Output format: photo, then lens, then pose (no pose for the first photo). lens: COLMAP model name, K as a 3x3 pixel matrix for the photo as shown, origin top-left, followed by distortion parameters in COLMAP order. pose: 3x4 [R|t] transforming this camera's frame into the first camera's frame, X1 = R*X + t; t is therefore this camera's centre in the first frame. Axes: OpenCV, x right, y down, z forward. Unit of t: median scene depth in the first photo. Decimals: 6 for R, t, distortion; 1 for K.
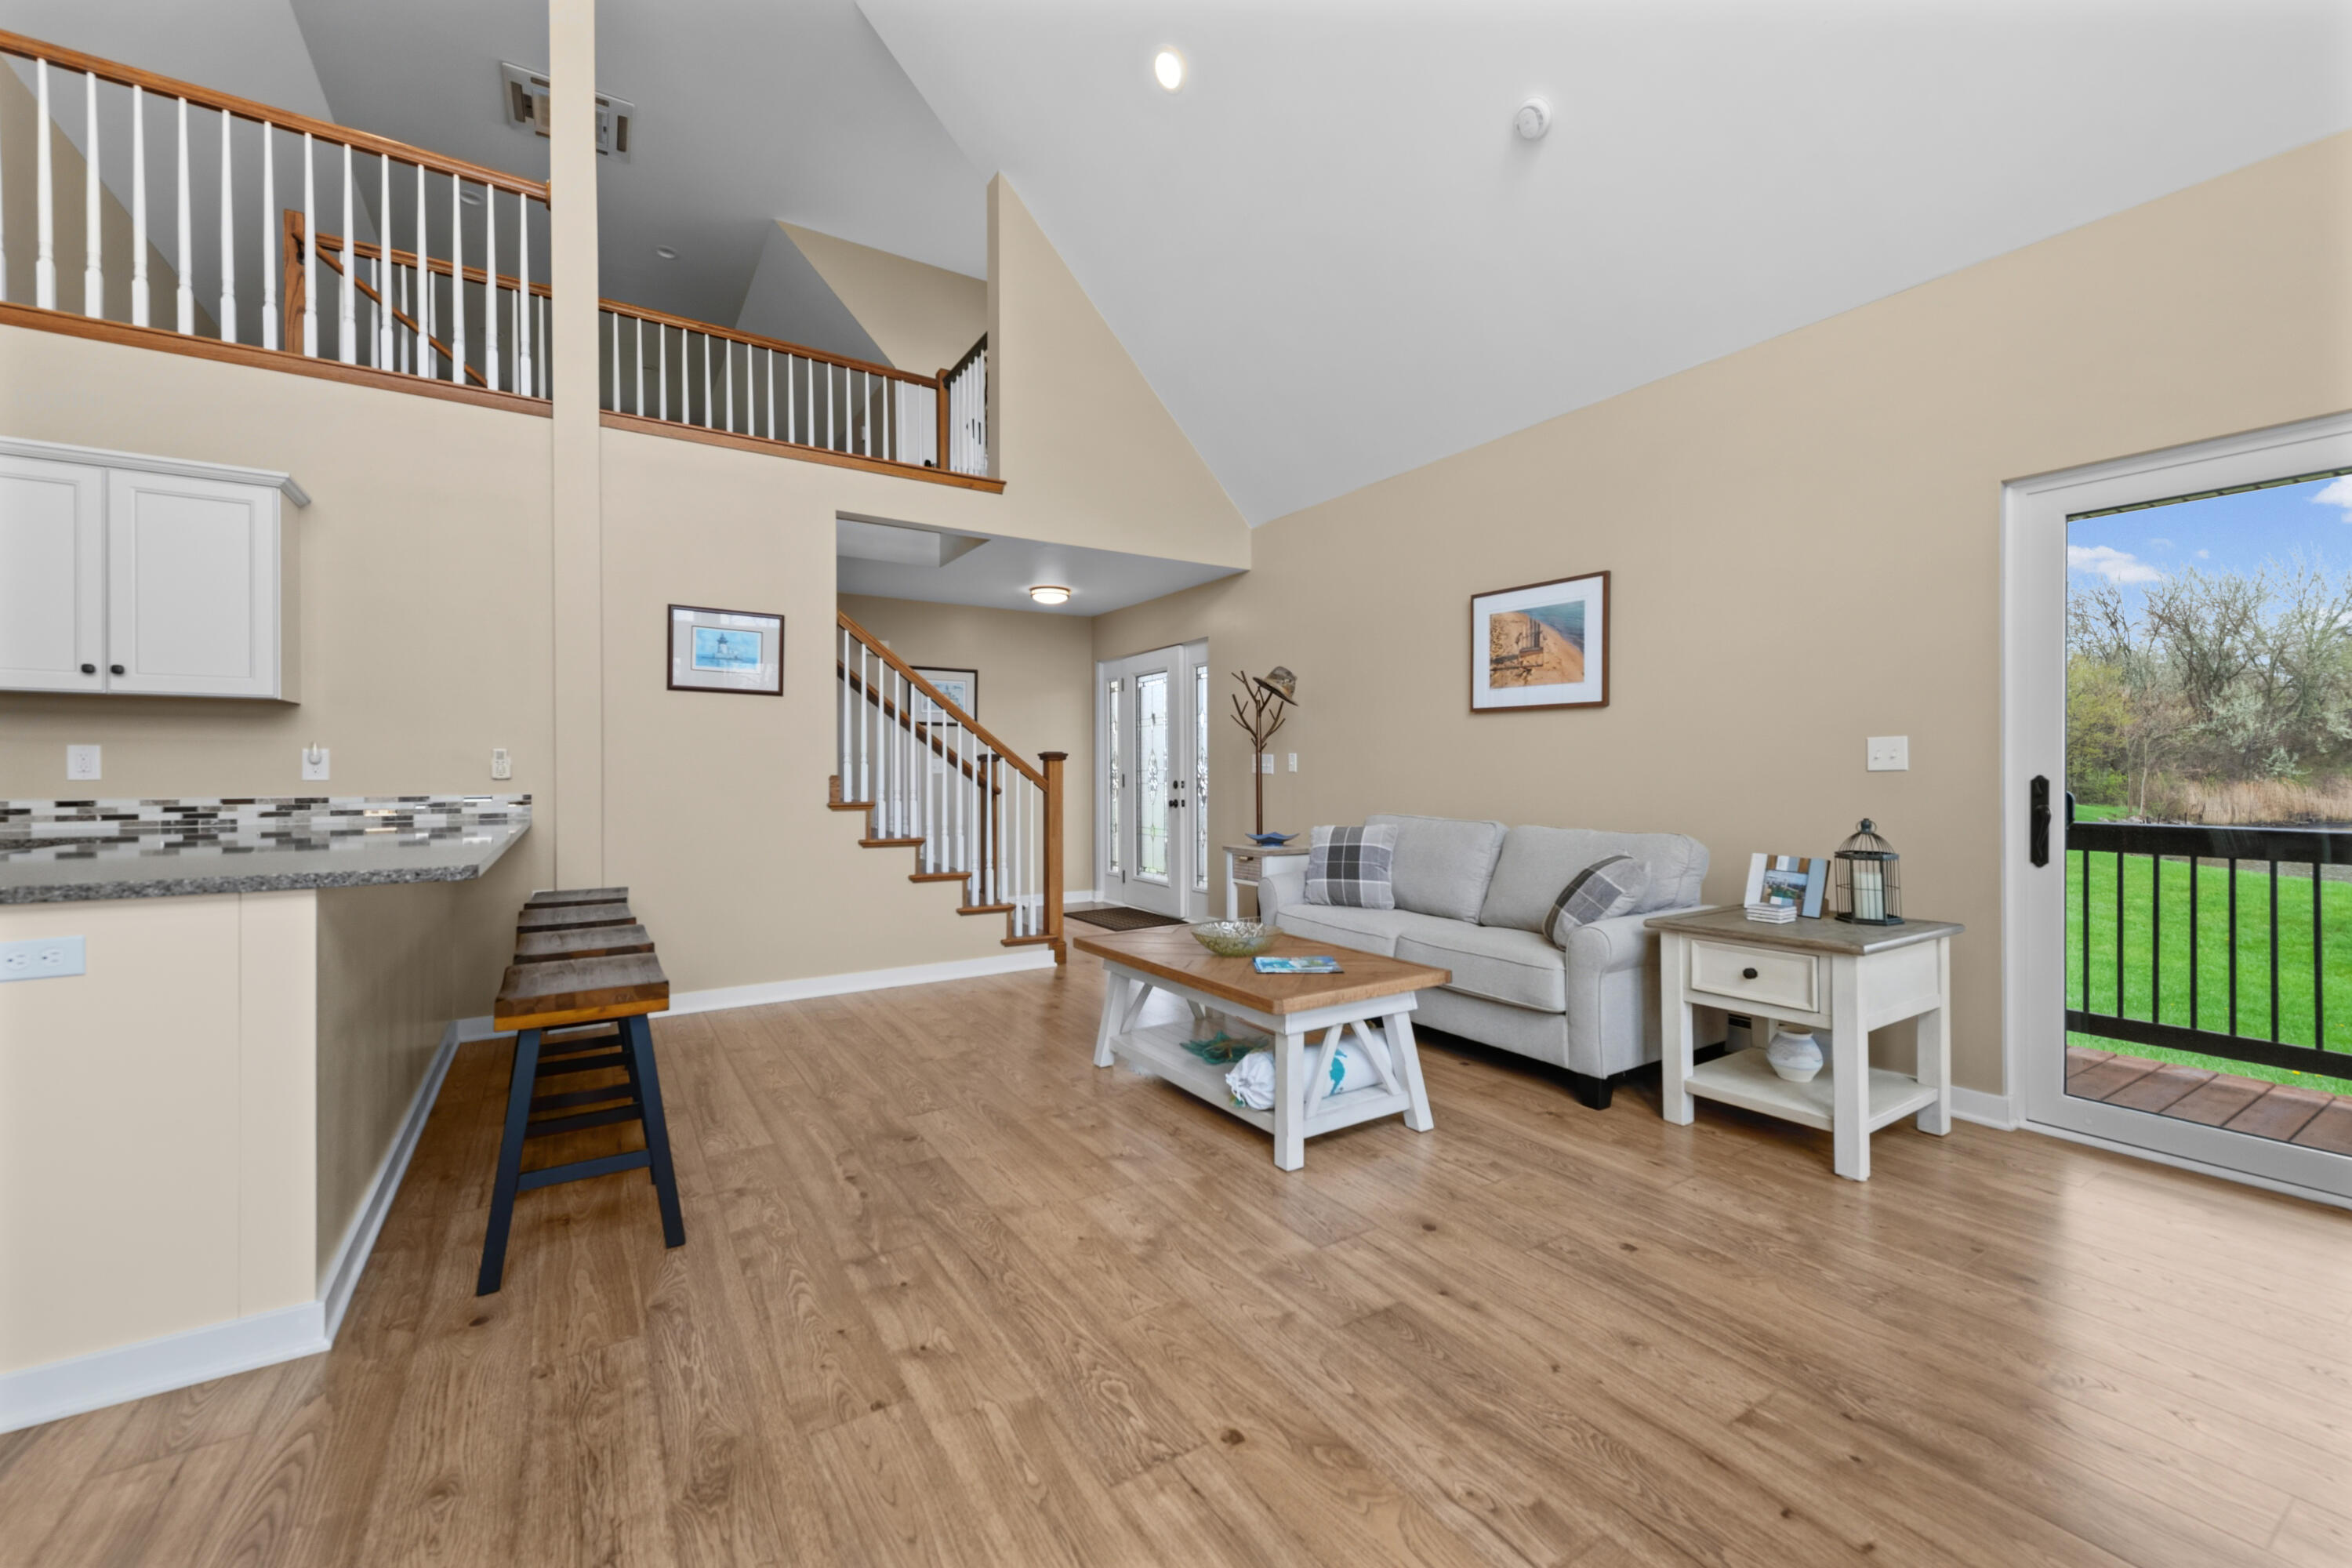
lens RADIAL K [[946.8, 0, 1189.3], [0, 946.8, 780.9], [0, 0, 1]] dist [0.022212, -0.004421]
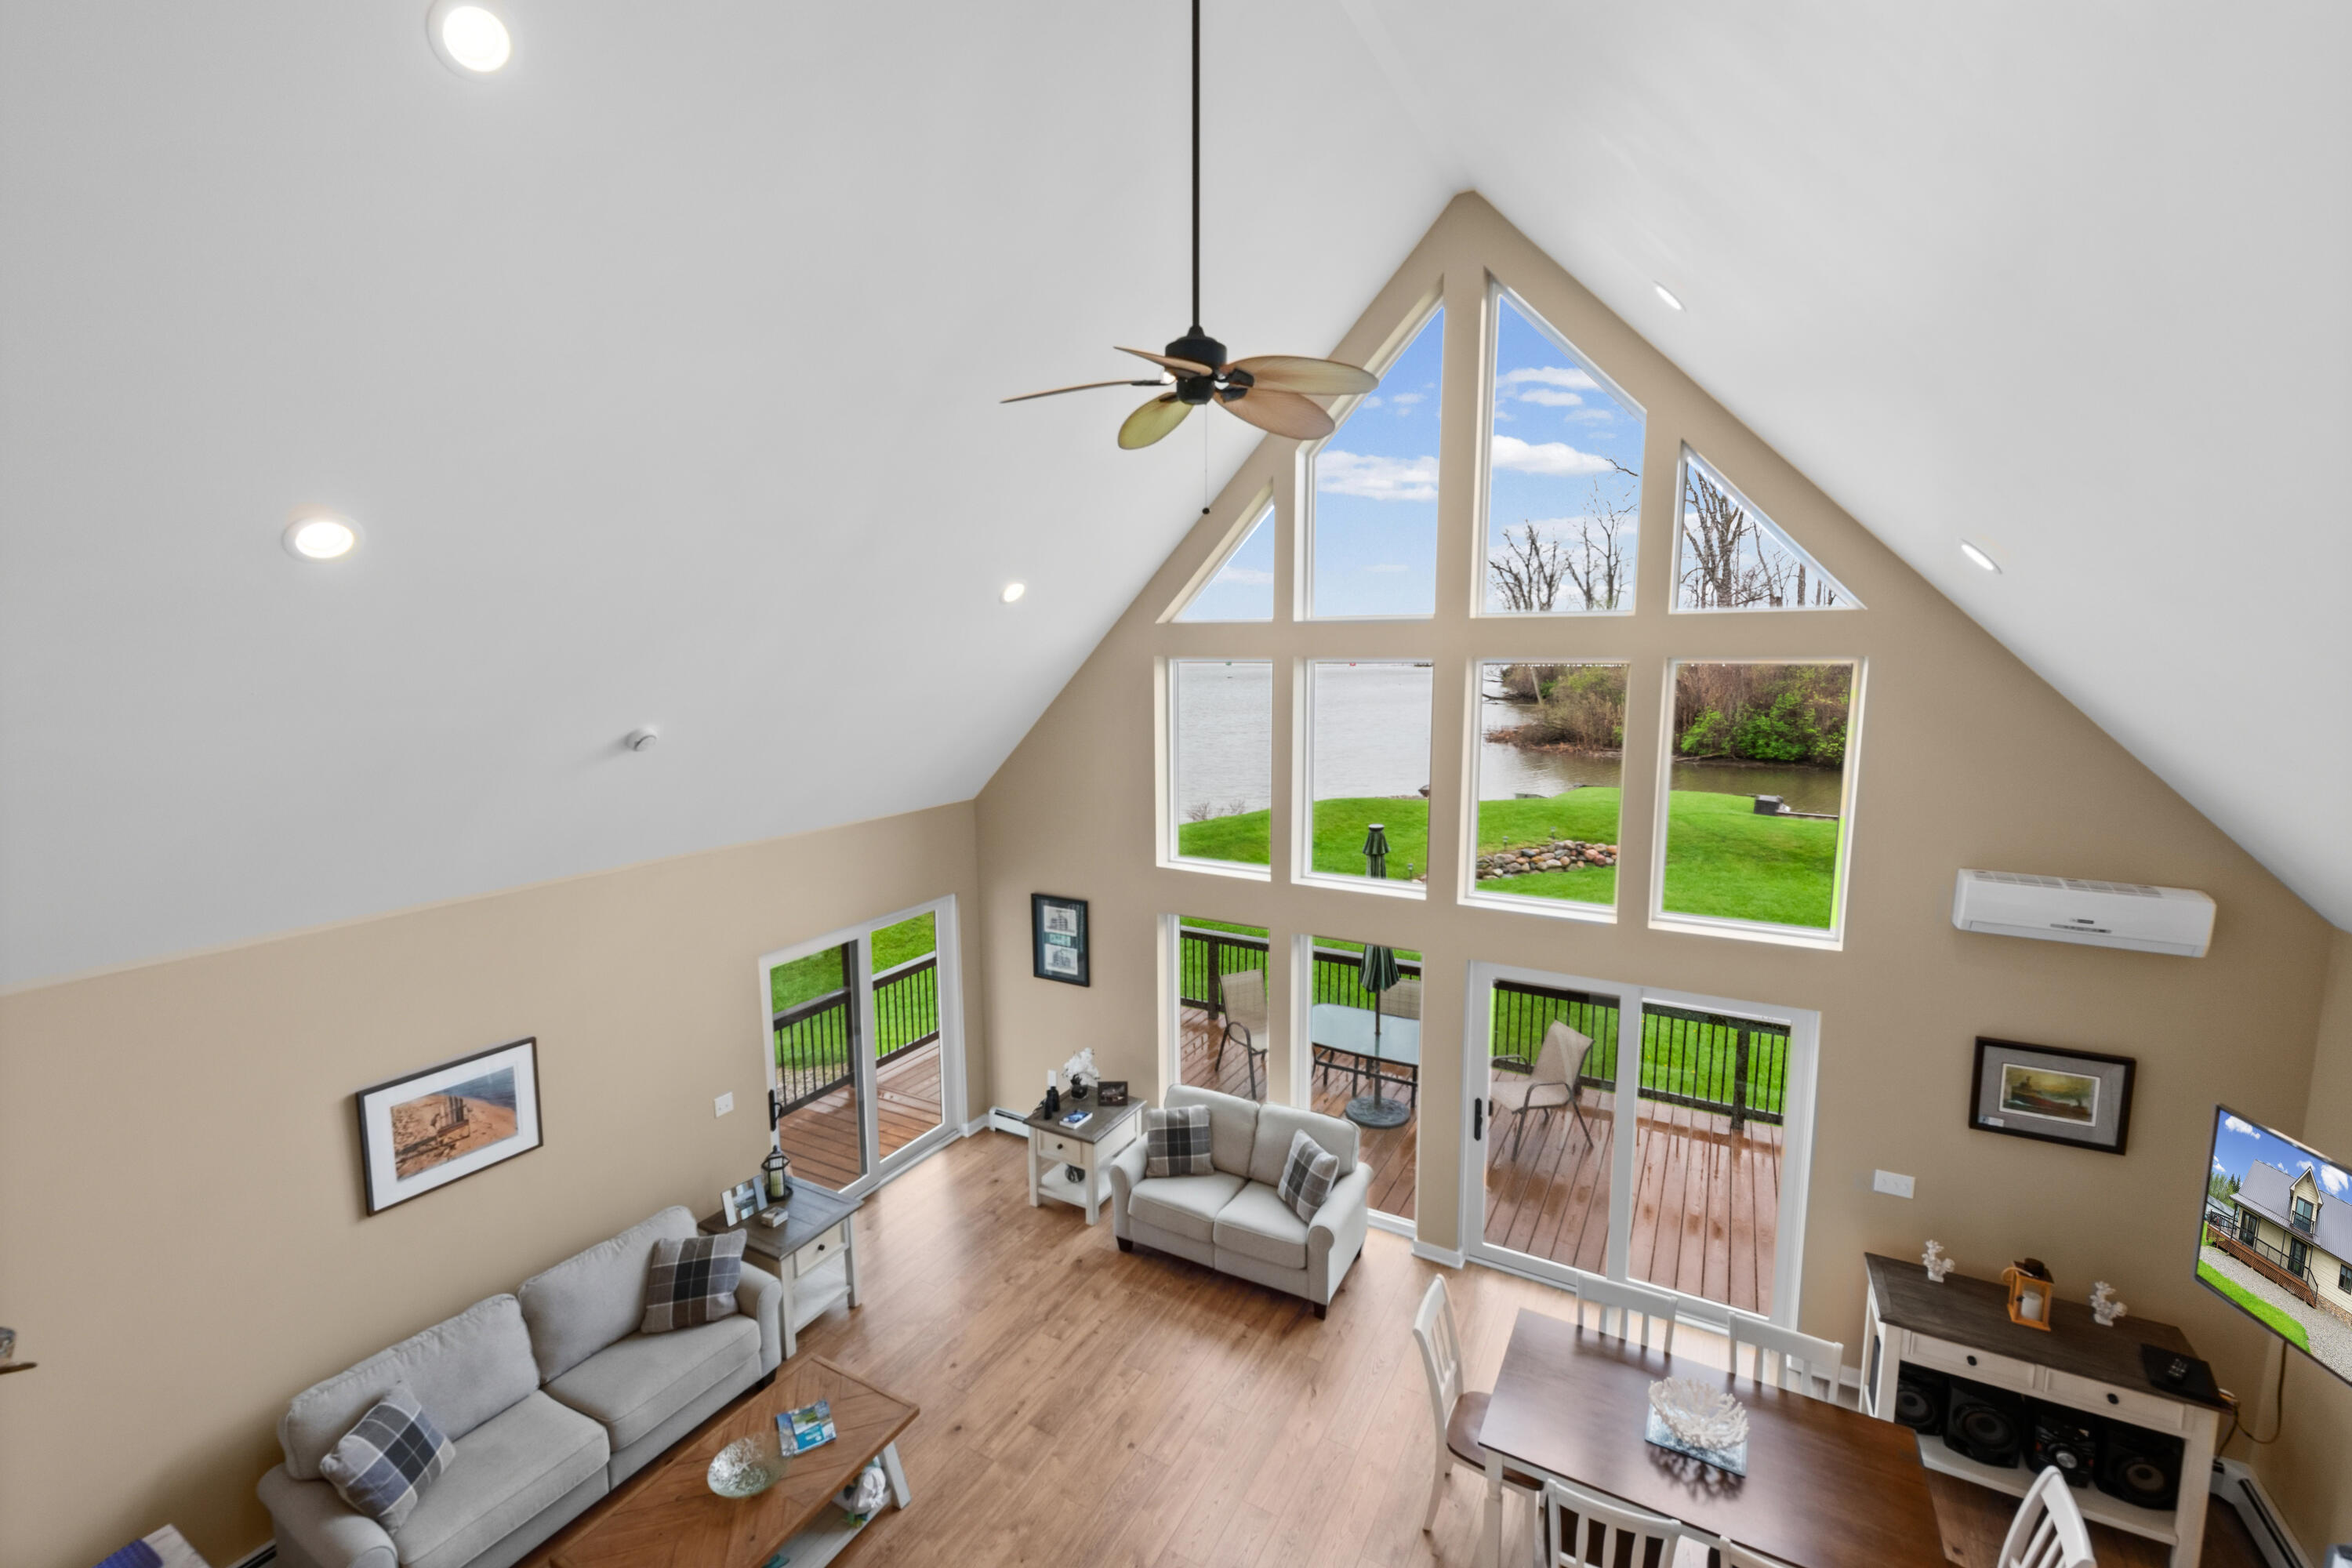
lens RADIAL K [[978.0, 0, 1190.6], [0, 978.0, 789.1], [0, 0, 1]] dist [0.014732, -0.000481]
pose [[-0.476611, -0.127503, 0.869819, -1.082275], [0.004038, 0.989099, 0.147200, -0.787086], [-0.879105, 0.073669, -0.470900, 0.945876]]
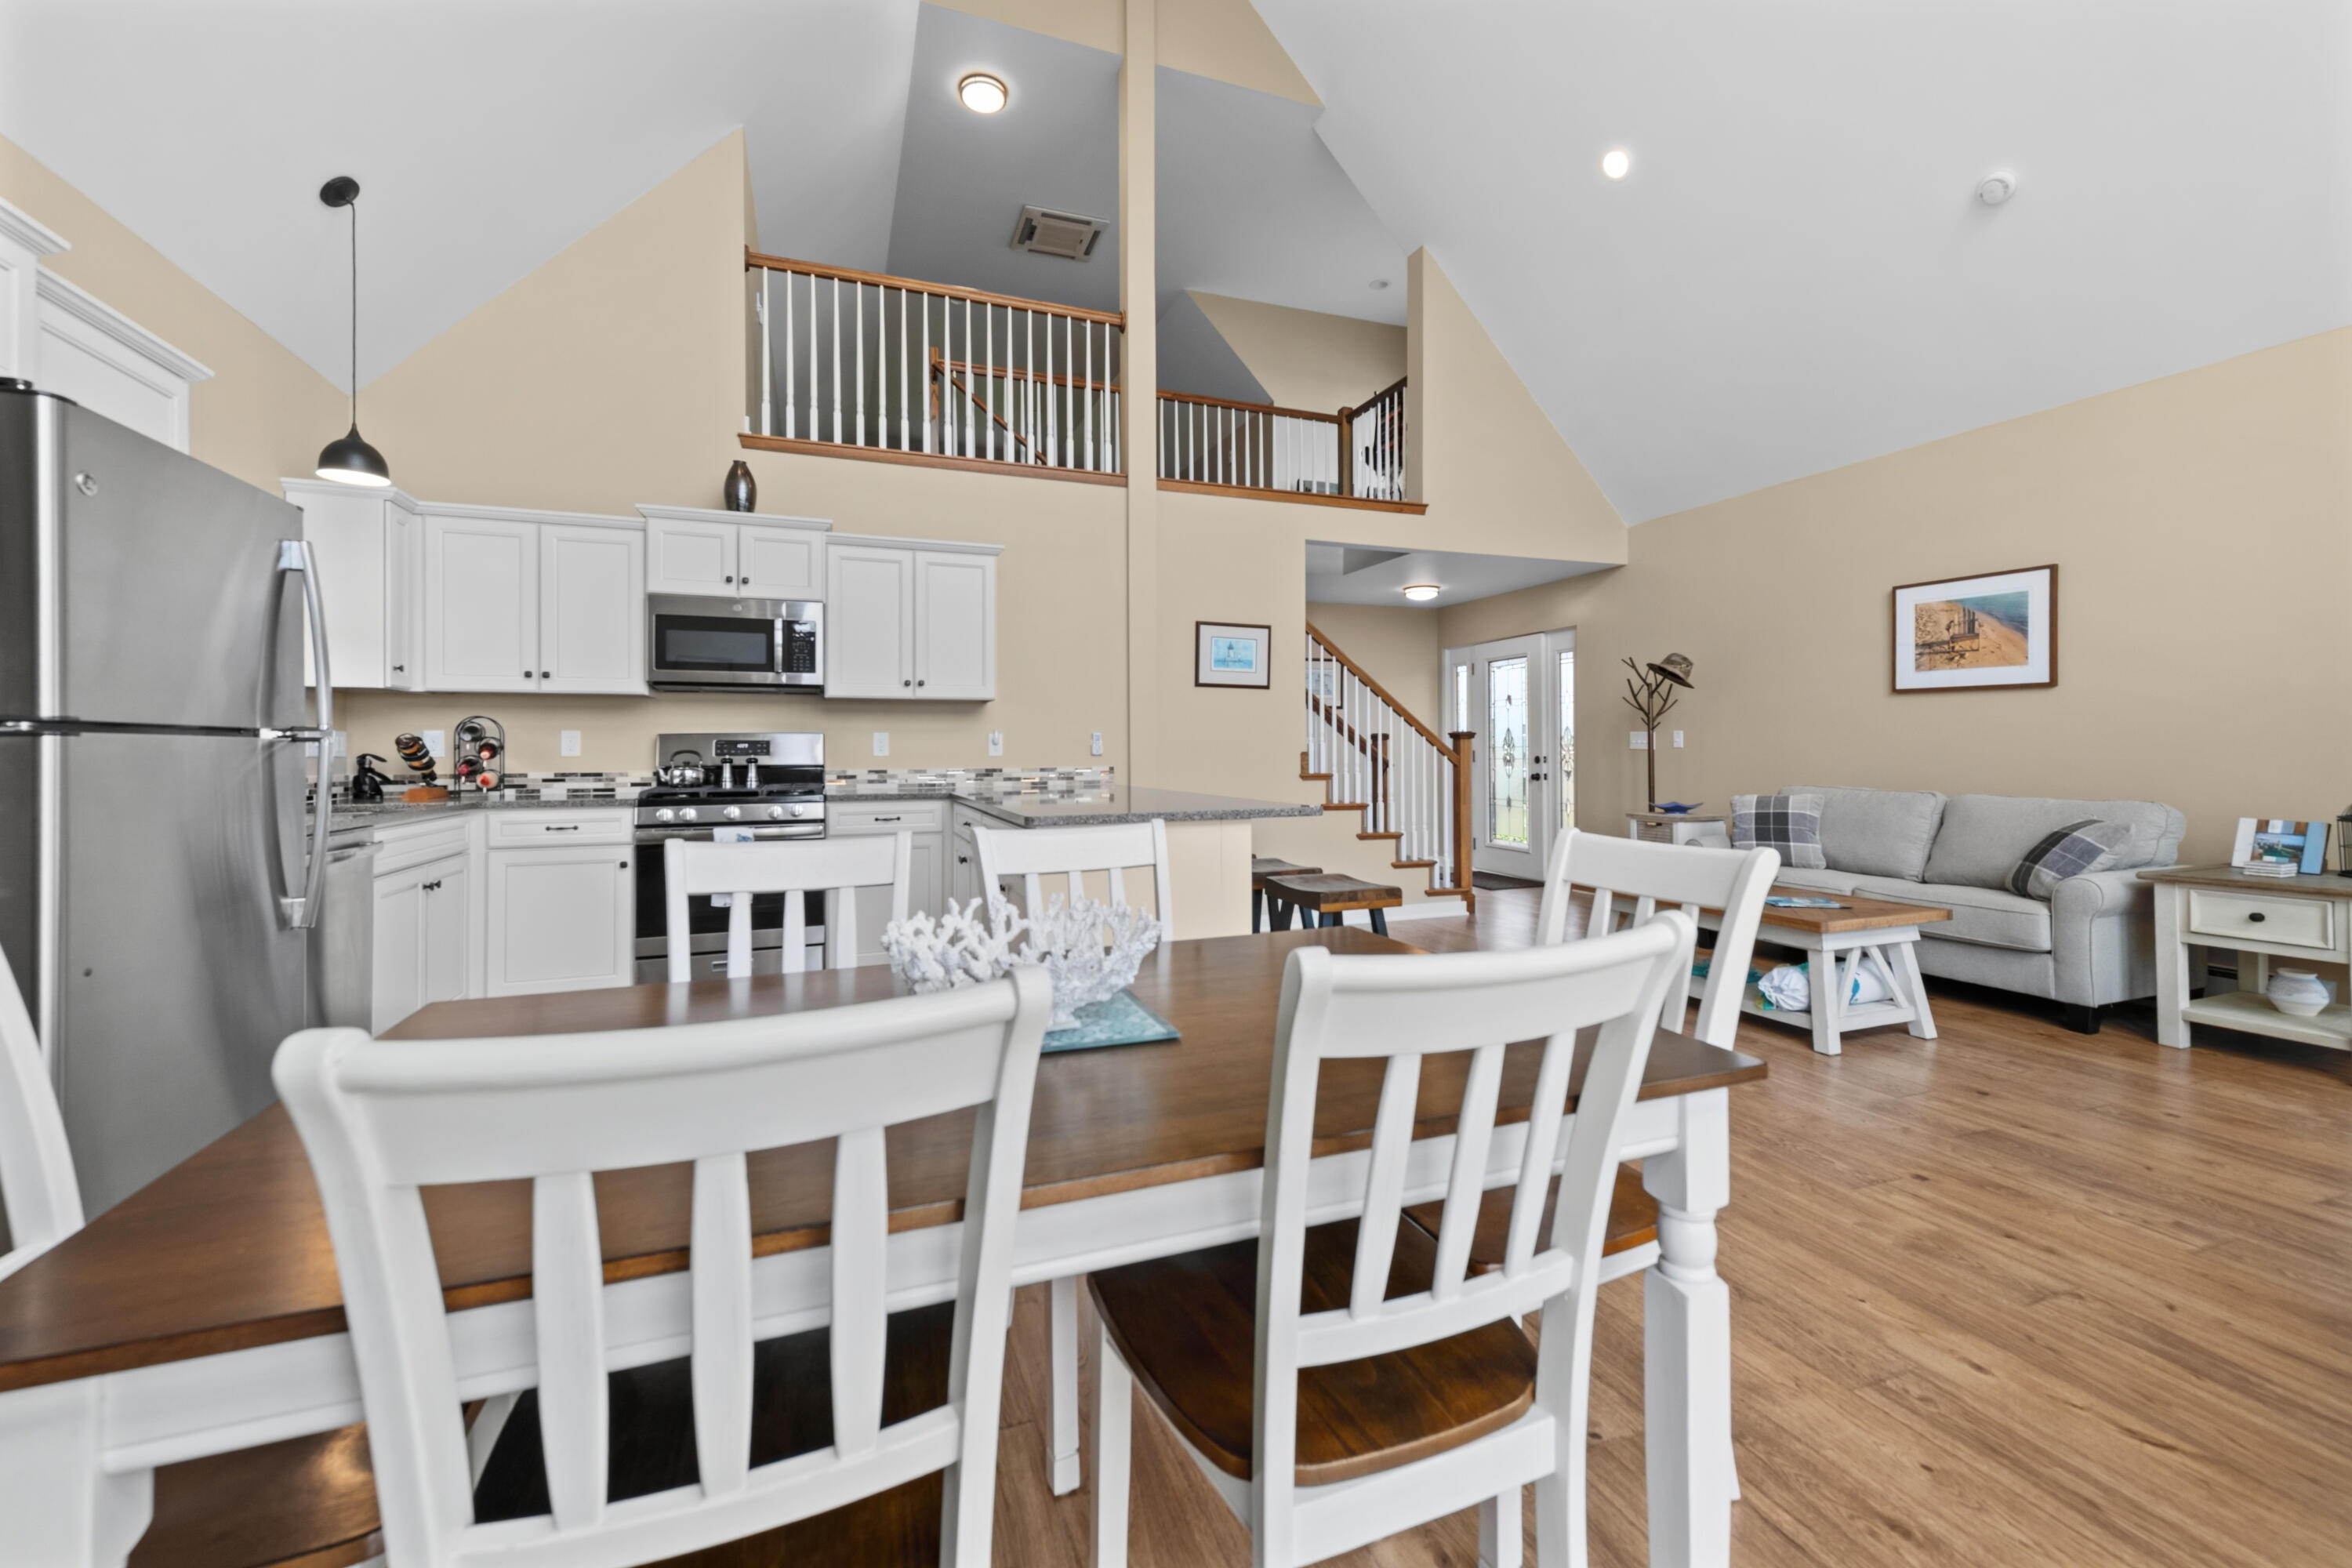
lens RADIAL K [[961.0, 0, 1181.3], [0, 961.0, 751.4], [0, 0, 1]] dist [0.007095, -0.000563]
pose [[0.976503, -0.003115, -0.215483, -0.349012], [0.001631, 0.999974, -0.007063, 0.002960], [0.215500, 0.006546, 0.976482, -0.351474]]
